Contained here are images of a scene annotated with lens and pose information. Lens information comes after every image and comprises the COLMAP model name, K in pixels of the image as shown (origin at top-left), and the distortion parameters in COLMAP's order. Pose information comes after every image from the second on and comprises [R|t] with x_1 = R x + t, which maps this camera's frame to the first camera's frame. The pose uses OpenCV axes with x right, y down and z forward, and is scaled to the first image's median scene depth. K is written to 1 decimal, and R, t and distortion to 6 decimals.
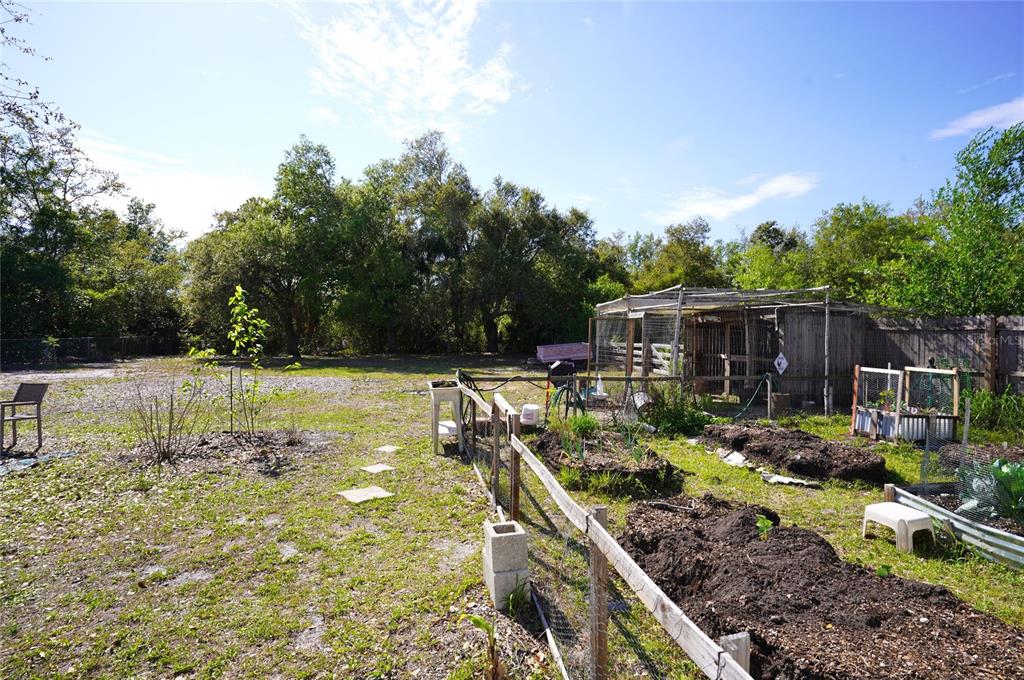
lens RADIAL K [[561.3, 0, 512.0], [0, 561.3, 325.6], [0, 0, 1]] dist [-0.031426, 0.012387]
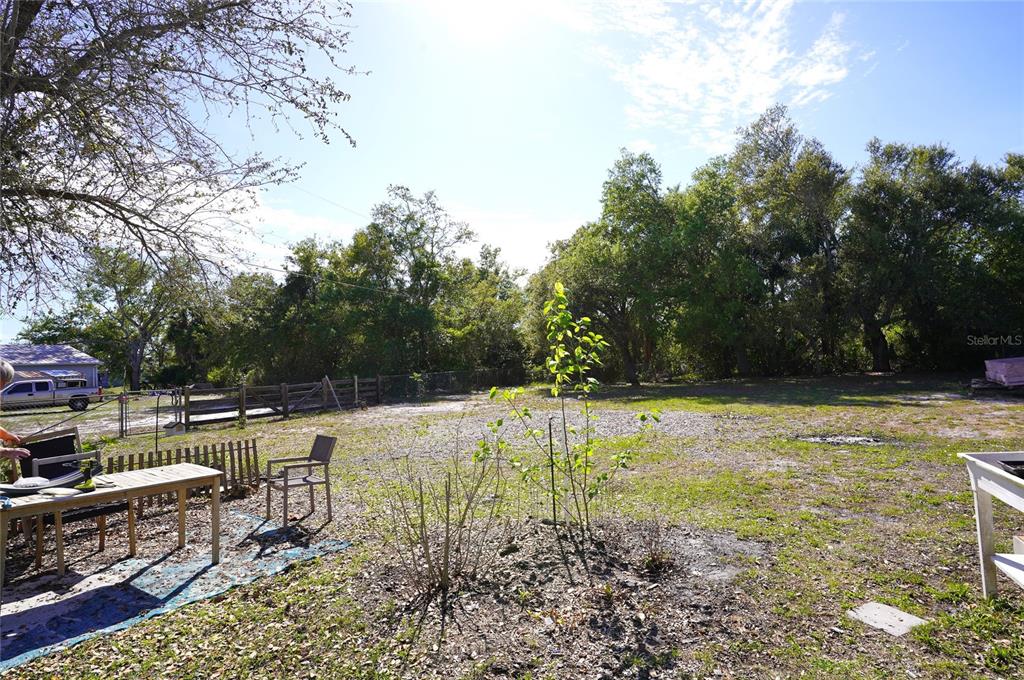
lens RADIAL K [[561.3, 0, 508.9], [0, 561.3, 330.6], [0, 0, 1]] dist [-0.031426, 0.012387]
pose [[0.834998, -0.072739, -0.545423, -0.047120], [0.053830, 0.997268, -0.050589, 0.002399], [0.547613, 0.012882, 0.836633, 0.106582]]
